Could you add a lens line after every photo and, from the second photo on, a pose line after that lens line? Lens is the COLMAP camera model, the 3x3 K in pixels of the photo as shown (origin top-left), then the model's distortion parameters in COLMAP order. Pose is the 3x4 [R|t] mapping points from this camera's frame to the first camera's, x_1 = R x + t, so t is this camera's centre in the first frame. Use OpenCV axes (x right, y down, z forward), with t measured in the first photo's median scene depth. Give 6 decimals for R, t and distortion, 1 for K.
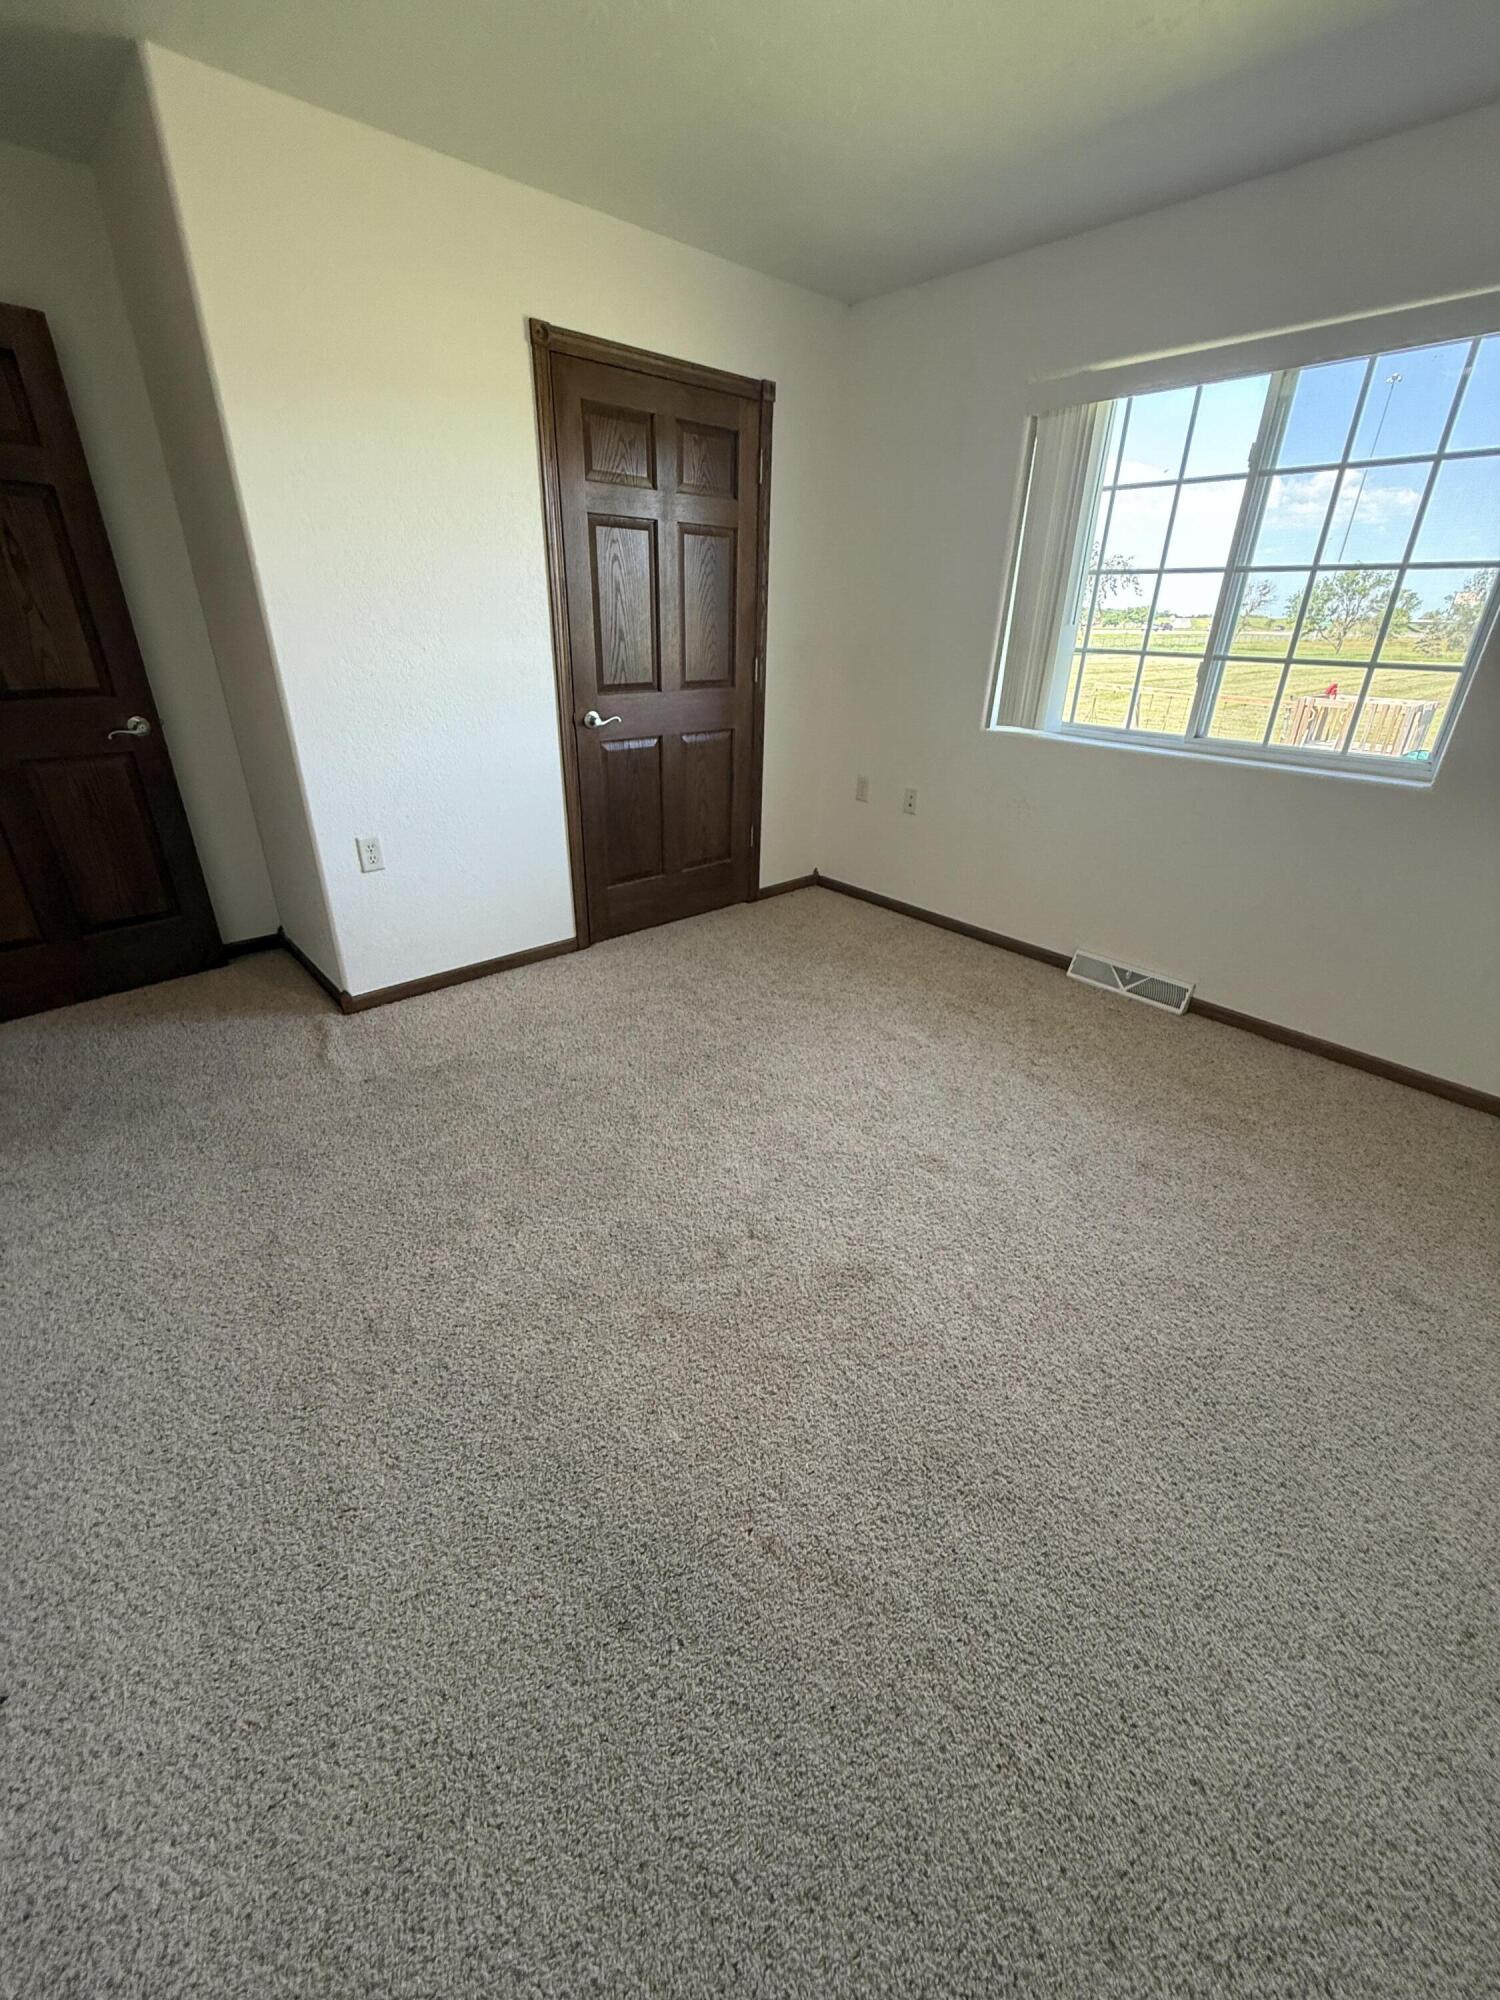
lens RADIAL K [[807.7, 0, 750.9], [0, 807.7, 994.6], [0, 0, 1]] dist [0.015695, 0.000350]
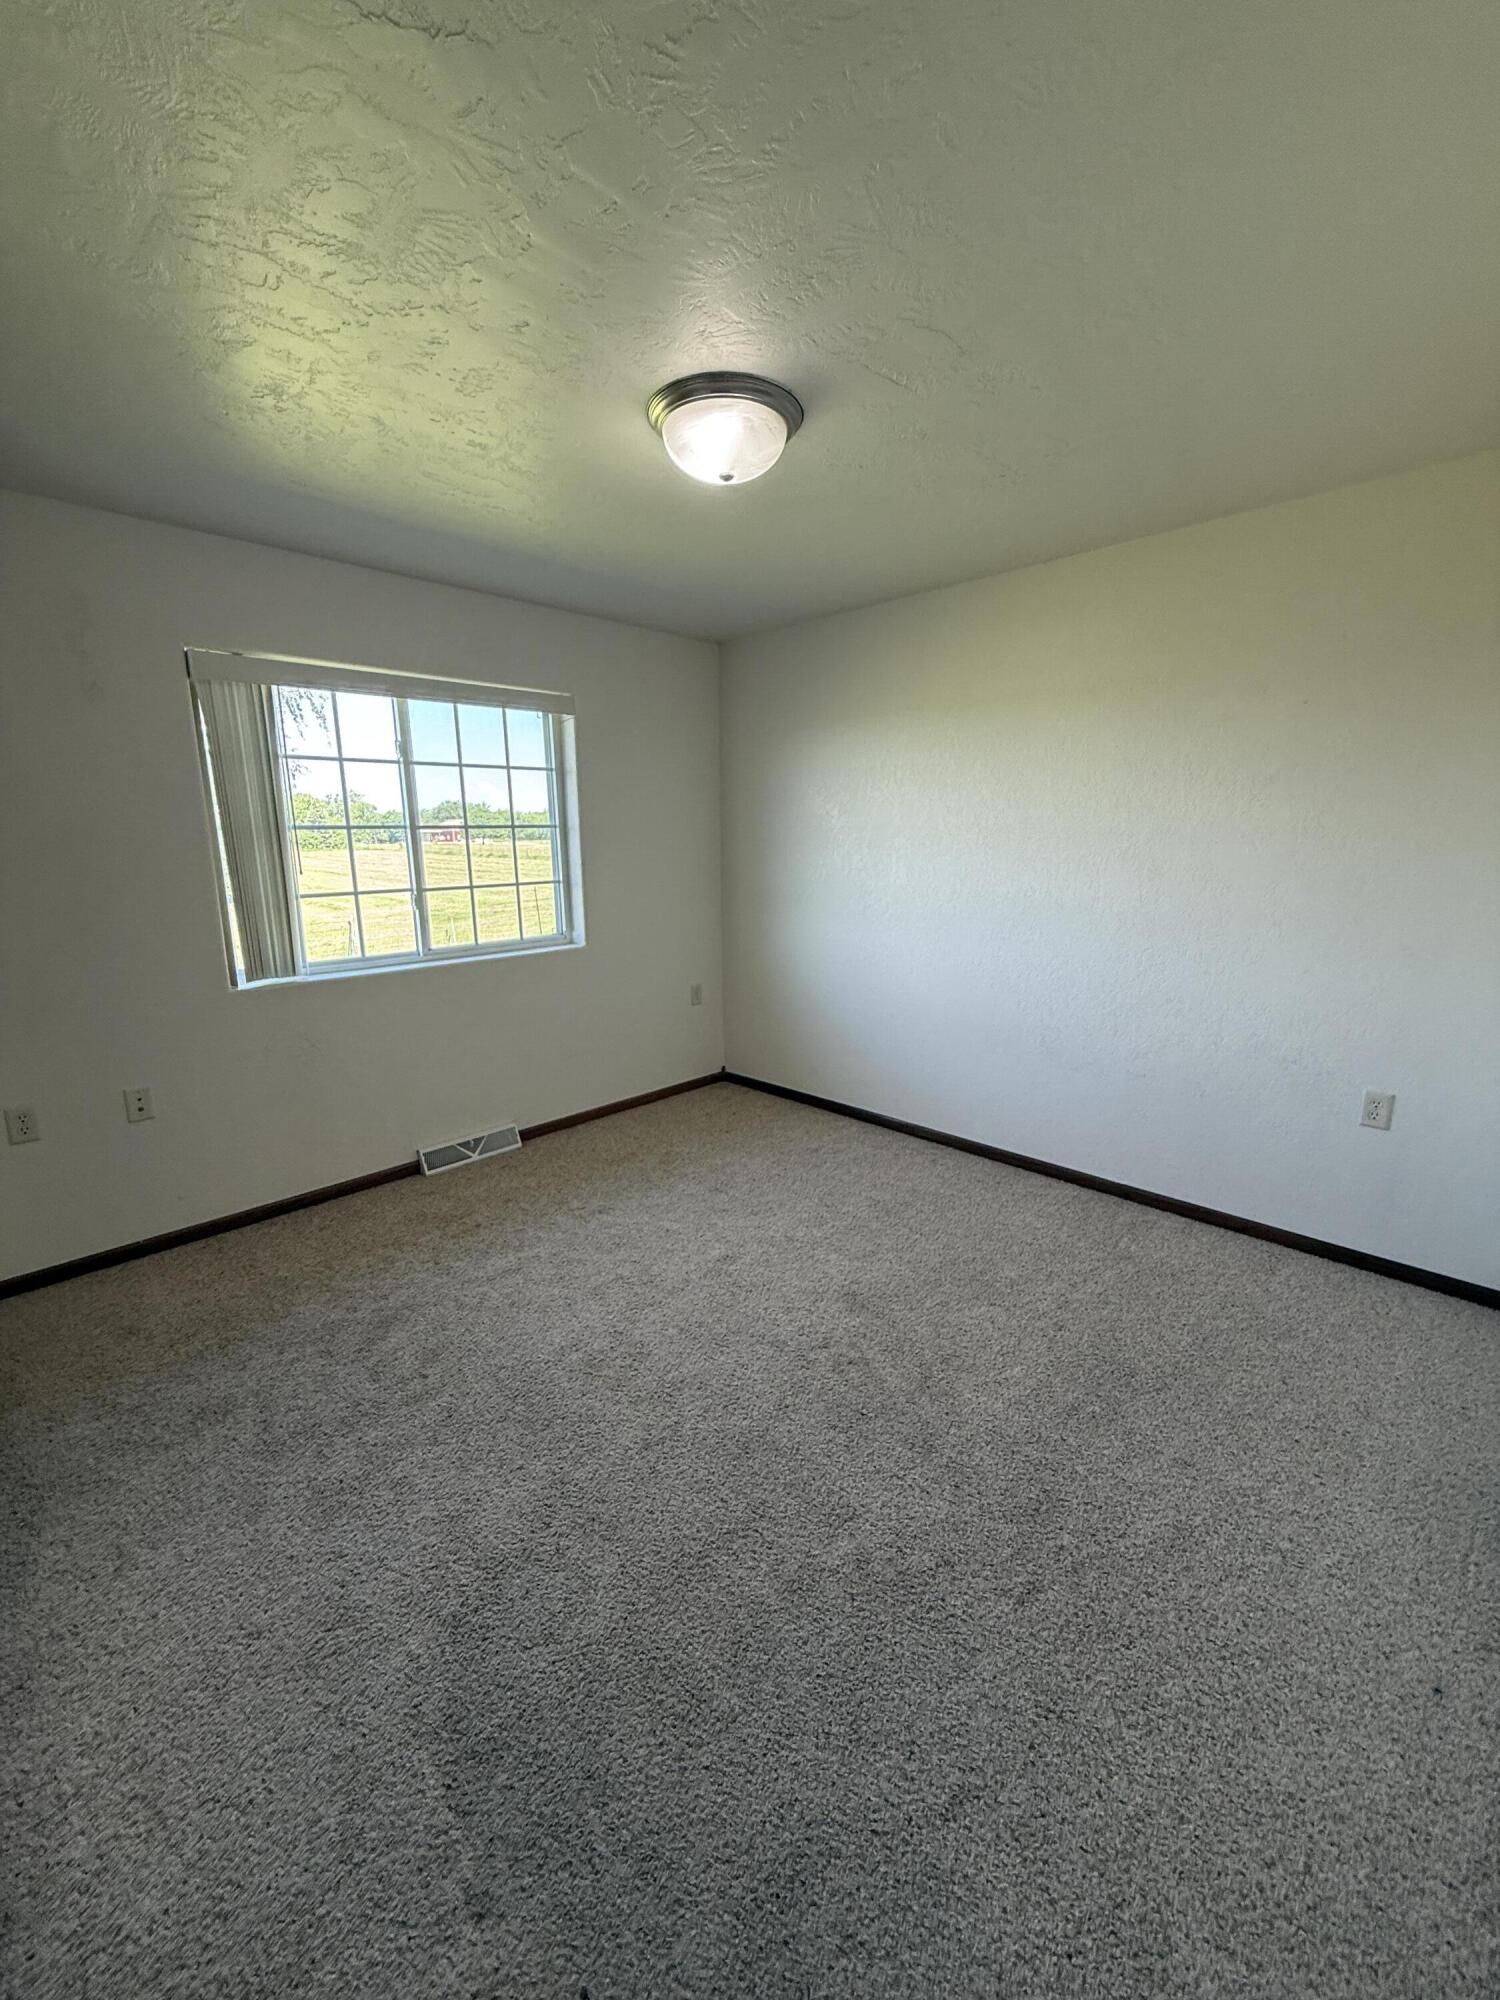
lens RADIAL K [[807.7, 0, 751.0], [0, 807.7, 1000.5], [0, 0, 1]] dist [0.015695, 0.000350]
pose [[-0.059033, -0.223166, 0.972991, -0.666928], [0.442609, 0.867796, 0.225892, -0.298545], [-0.894769, 0.443990, 0.047546, 0.516425]]
